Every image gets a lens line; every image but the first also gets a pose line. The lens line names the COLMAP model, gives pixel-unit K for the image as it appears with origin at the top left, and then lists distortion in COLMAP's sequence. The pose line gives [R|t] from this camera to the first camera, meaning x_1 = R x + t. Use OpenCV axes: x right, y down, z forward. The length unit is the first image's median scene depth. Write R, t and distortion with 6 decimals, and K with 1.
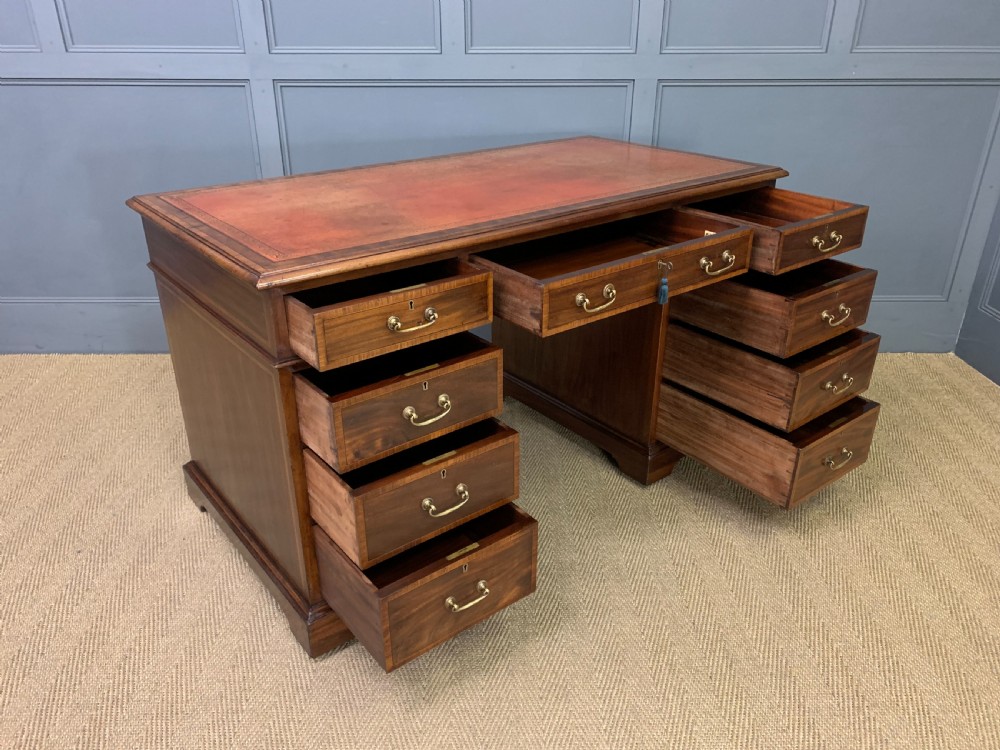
lens RADIAL K [[780.8, 0, 493.9], [0, 780.8, 380.7], [0, 0, 1]] dist [0.009012, 0.006638]
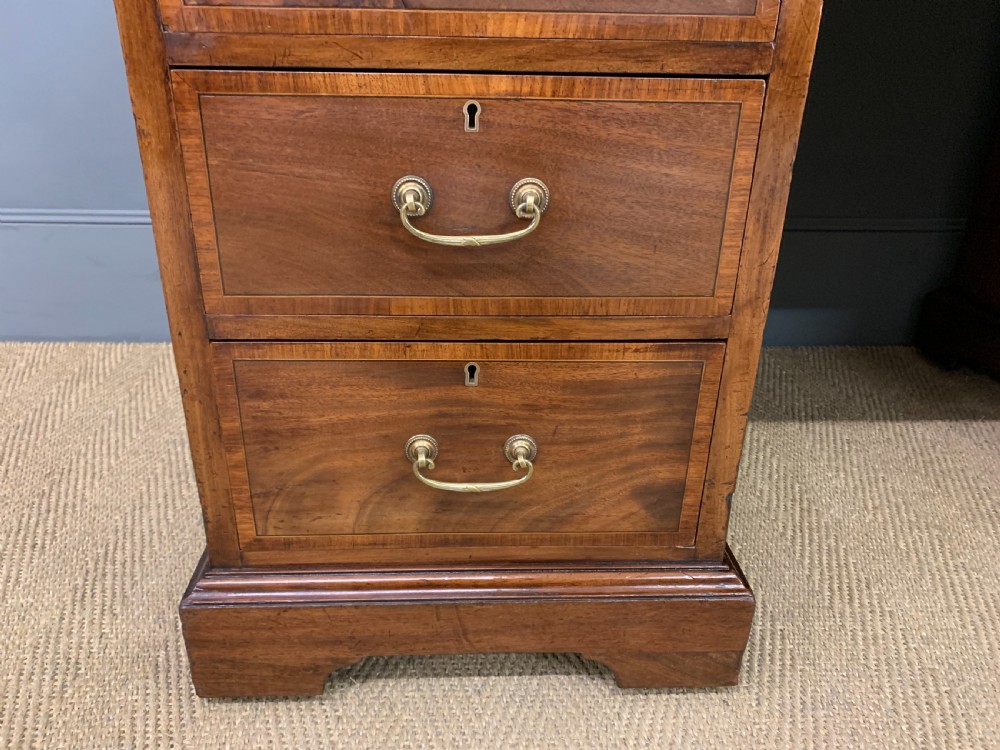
lens RADIAL K [[779.0, 0, 488.4], [0, 779.0, 382.6], [0, 0, 1]] dist [0.011434, 0.004009]
pose [[0.999562, 0.006402, 0.028901, -0.321897], [-0.005687, 0.999677, -0.024770, -0.002771], [-0.029050, 0.024595, 0.999275, 0.865730]]
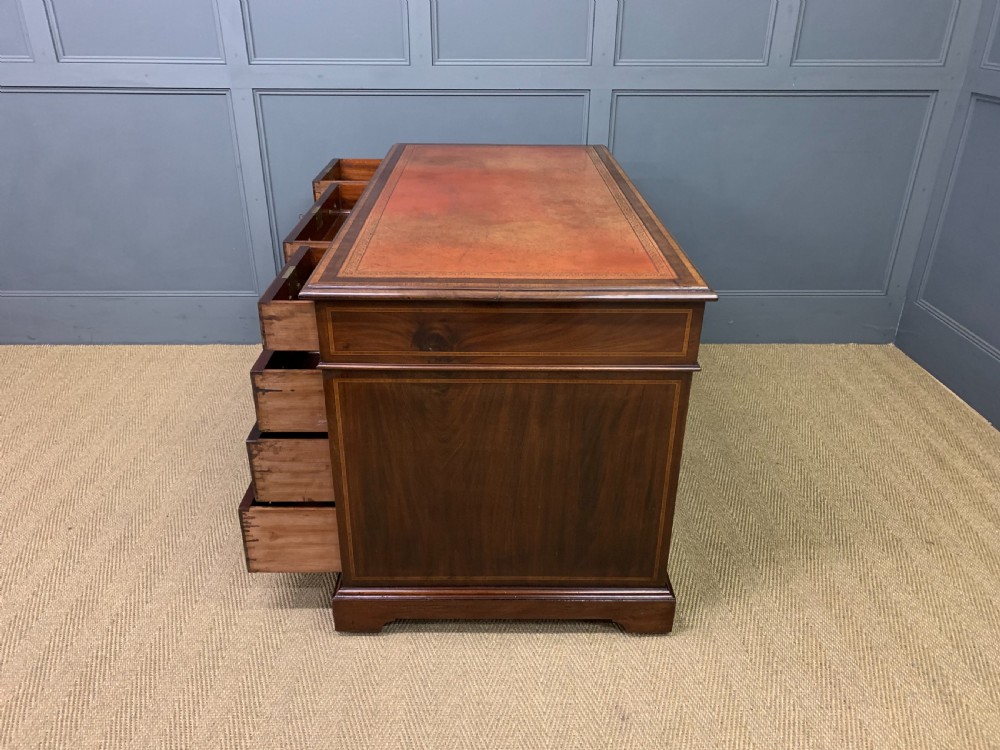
lens RADIAL K [[778.9, 0, 490.2], [0, 778.9, 367.2], [0, 0, 1]] dist [0.013327, 0.008535]
pose [[0.999959, 0.000307, 0.009088, 0.044274], [-0.000293, 0.999999, -0.001493, -0.003688], [-0.009088, 0.001491, 0.999958, -0.093953]]
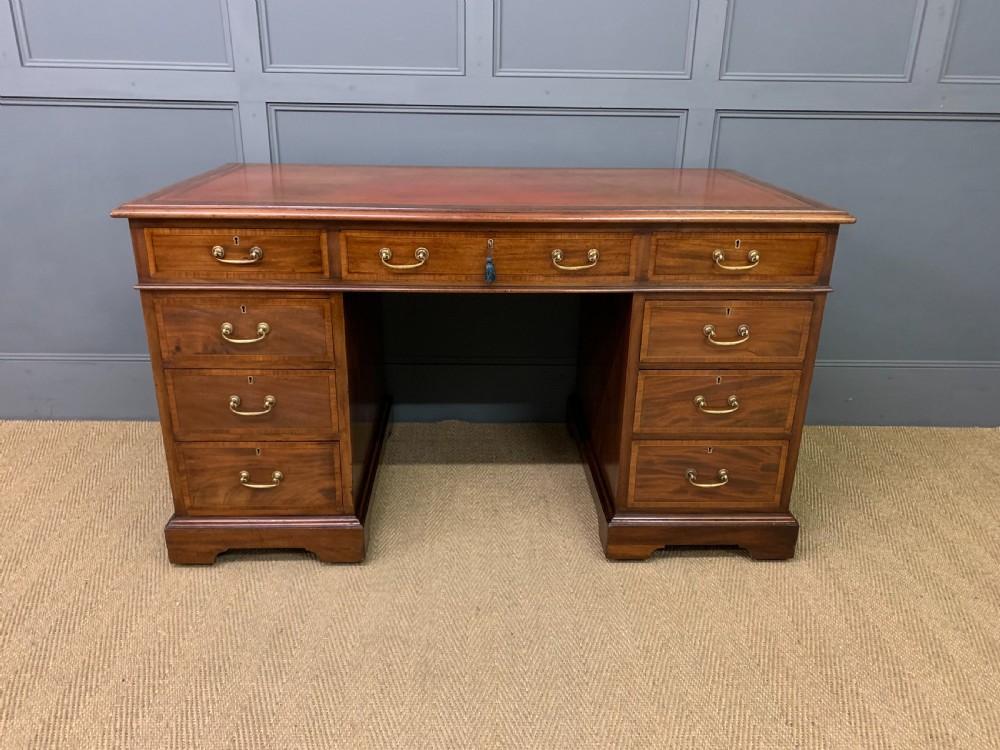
lens RADIAL K [[777.0, 0, 494.5], [0, 777.0, 366.6], [0, 0, 1]] dist [0.025144, -0.013144]
pose [[0.999782, 0.010193, 0.018196, -0.062968], [-0.008526, 0.995955, -0.089448, -0.032784], [-0.019034, 0.089274, 0.995825, 0.236650]]
